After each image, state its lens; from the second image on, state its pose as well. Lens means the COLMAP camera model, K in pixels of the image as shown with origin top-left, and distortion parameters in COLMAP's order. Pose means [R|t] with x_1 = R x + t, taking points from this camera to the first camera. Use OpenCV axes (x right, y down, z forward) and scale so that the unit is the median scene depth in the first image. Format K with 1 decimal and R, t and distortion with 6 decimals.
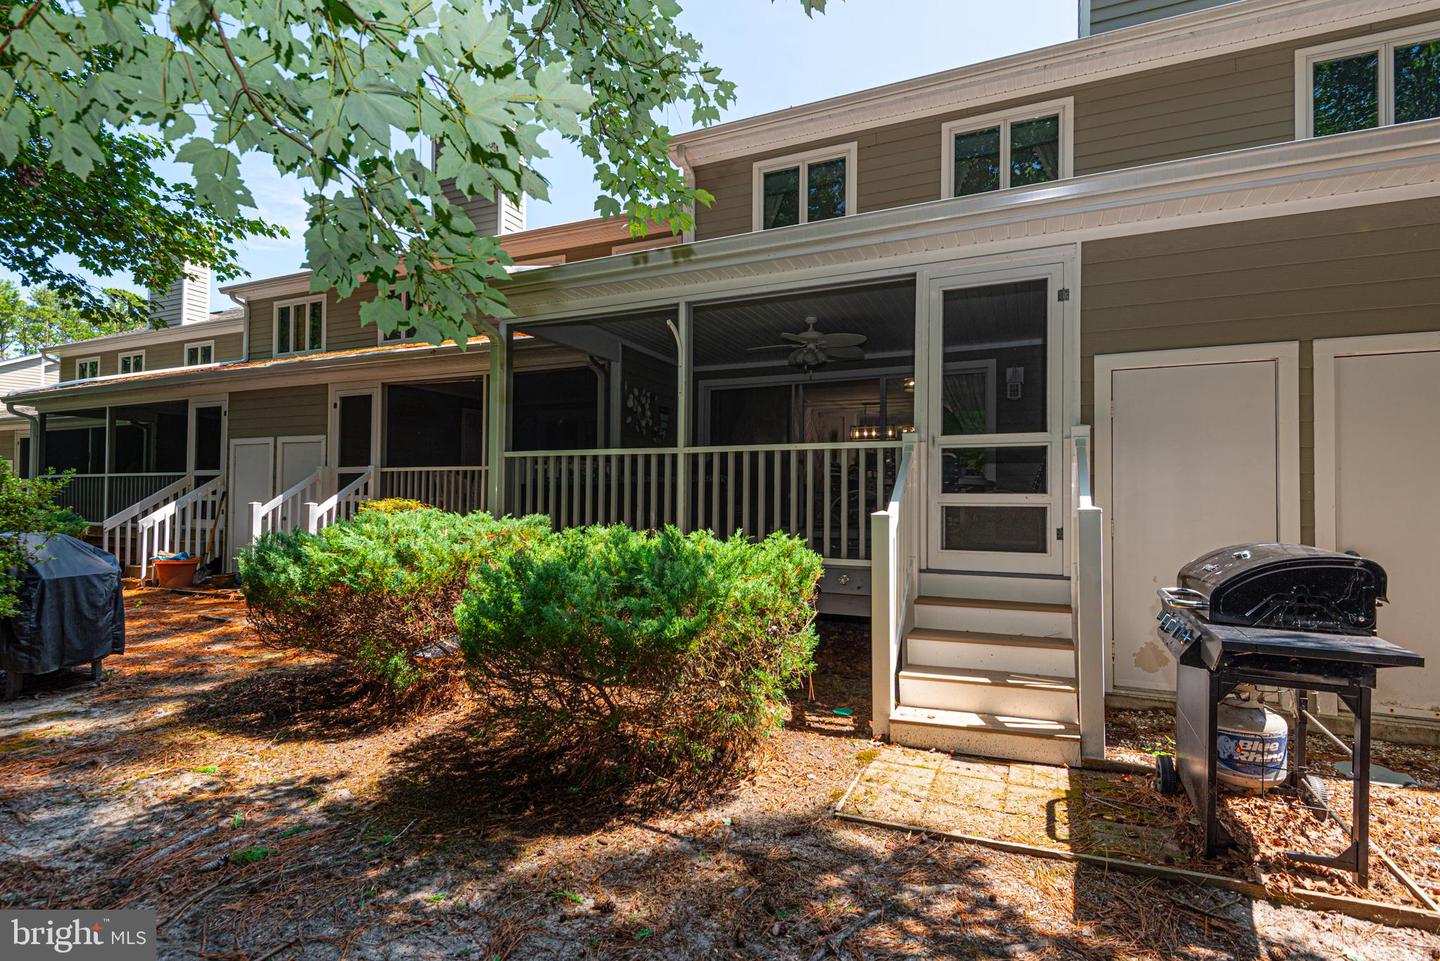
lens RADIAL K [[675.8, 0, 716.6], [0, 675.8, 474.1], [0, 0, 1]] dist [-0.006198, -0.003697]
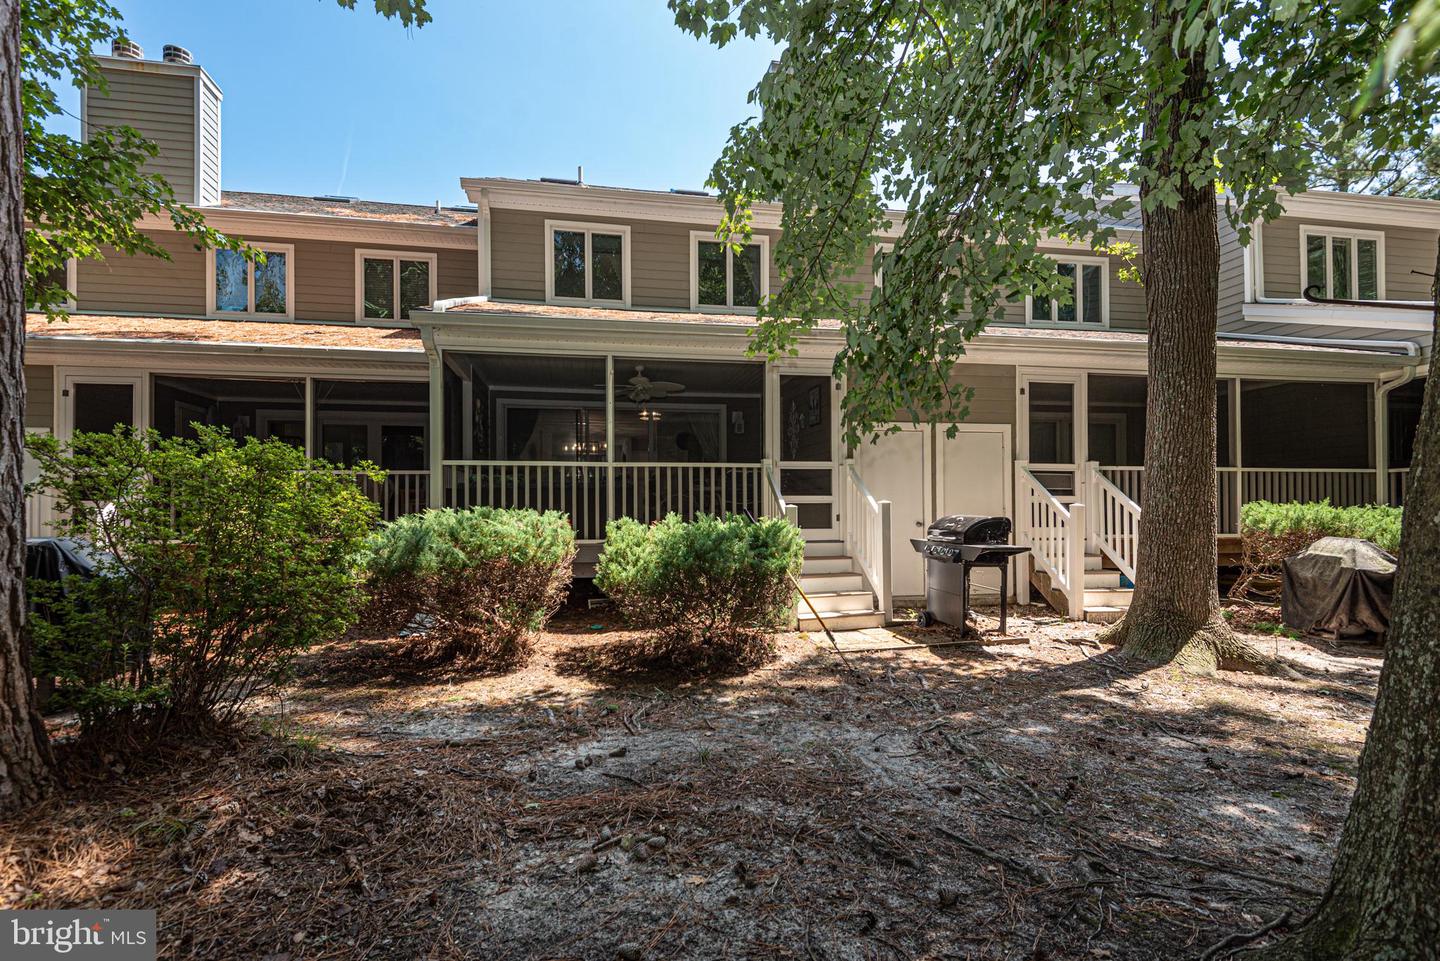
lens RADIAL K [[675.8, 0, 717.4], [0, 675.8, 494.0], [0, 0, 1]] dist [-0.006198, -0.003697]
pose [[0.804690, 0.007822, 0.593643, -0.811890], [-0.009643, 0.999953, -0.000105, 0.027416], [-0.593617, -0.005640, 0.804728, -0.256212]]
